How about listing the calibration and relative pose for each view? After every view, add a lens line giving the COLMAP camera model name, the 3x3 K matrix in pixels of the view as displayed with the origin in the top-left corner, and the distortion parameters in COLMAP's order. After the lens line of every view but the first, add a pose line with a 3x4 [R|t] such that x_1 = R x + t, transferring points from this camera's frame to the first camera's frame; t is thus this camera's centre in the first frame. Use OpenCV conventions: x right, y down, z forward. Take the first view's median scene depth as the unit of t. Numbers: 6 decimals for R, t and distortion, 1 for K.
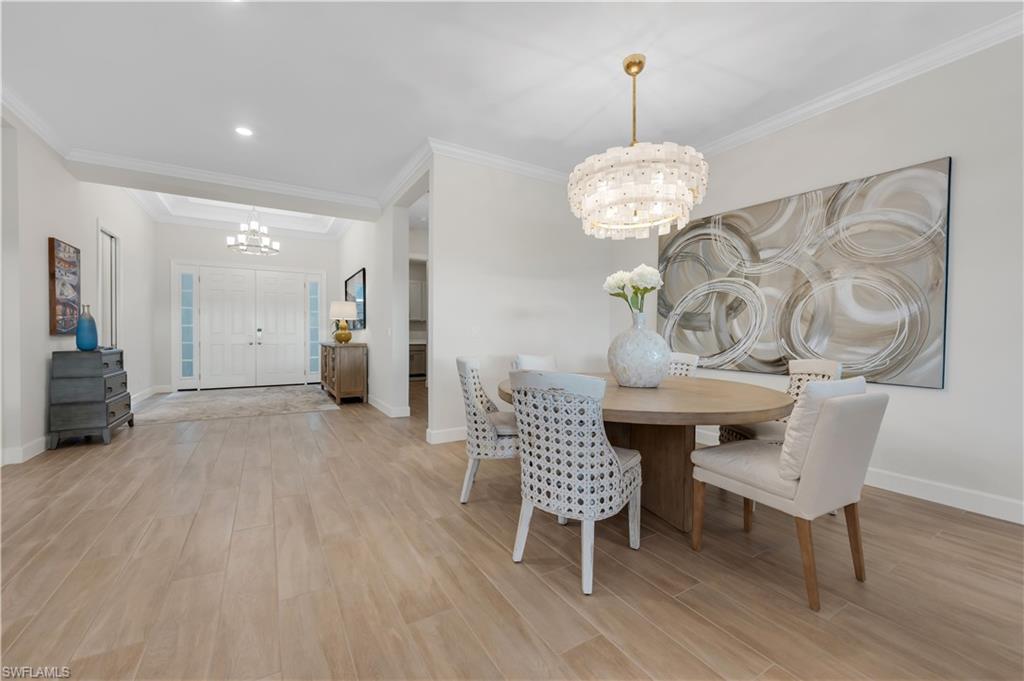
lens RADIAL K [[409.7, 0, 506.3], [0, 409.7, 339.2], [0, 0, 1]] dist [0.001828, 0.000067]
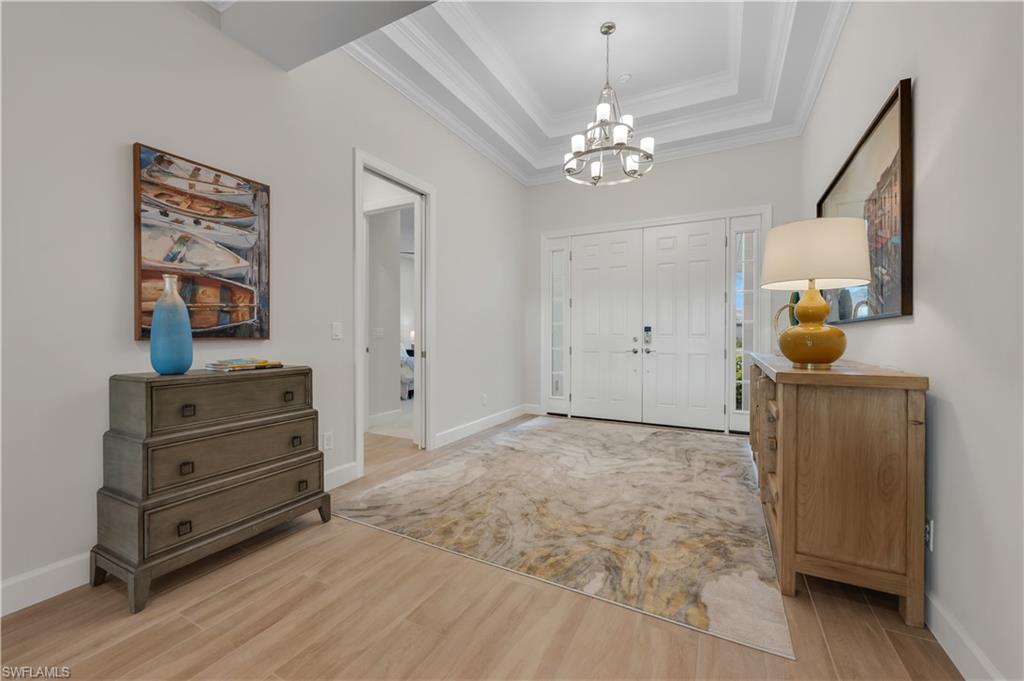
lens RADIAL K [[409.7, 0, 510.5], [0, 409.7, 340.5], [0, 0, 1]] dist [0.001828, 0.000067]
pose [[0.527786, 0.010429, -0.849314, -0.364218], [-0.009847, 0.999933, 0.006159, -0.013355], [0.849321, 0.005113, 0.527853, 0.918545]]
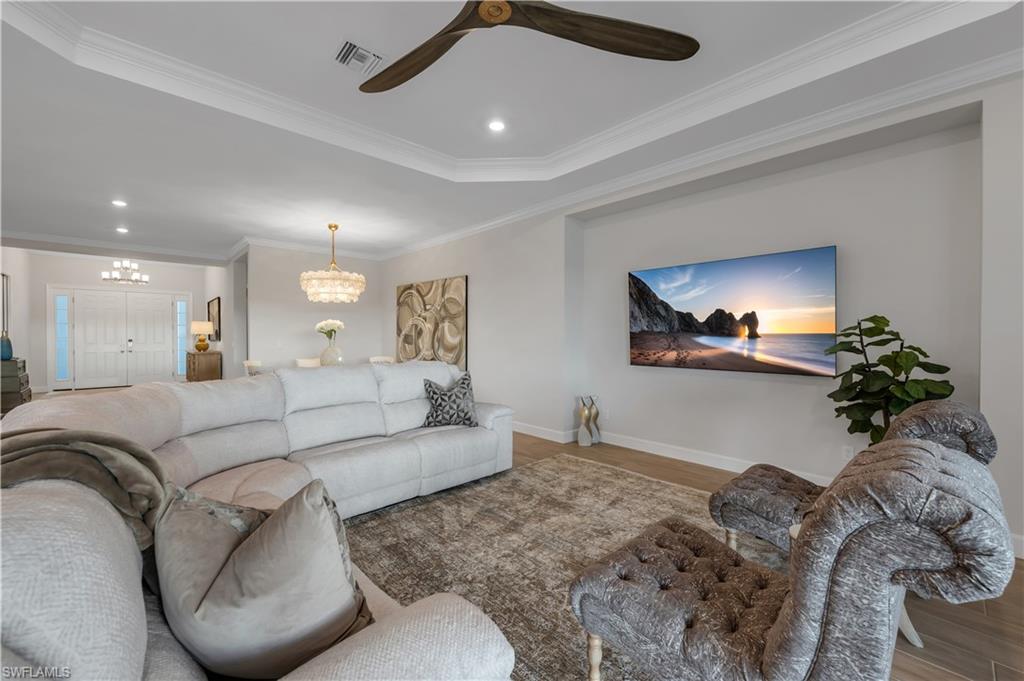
lens RADIAL K [[413.2, 0, 517.3], [0, 413.2, 338.9], [0, 0, 1]] dist [-0.004523, -0.000539]
pose [[0.976273, -0.003591, 0.216511, 0.473448], [0.004140, 0.999989, -0.002084, -0.034917], [-0.216502, 0.002931, 0.976278, -0.817086]]
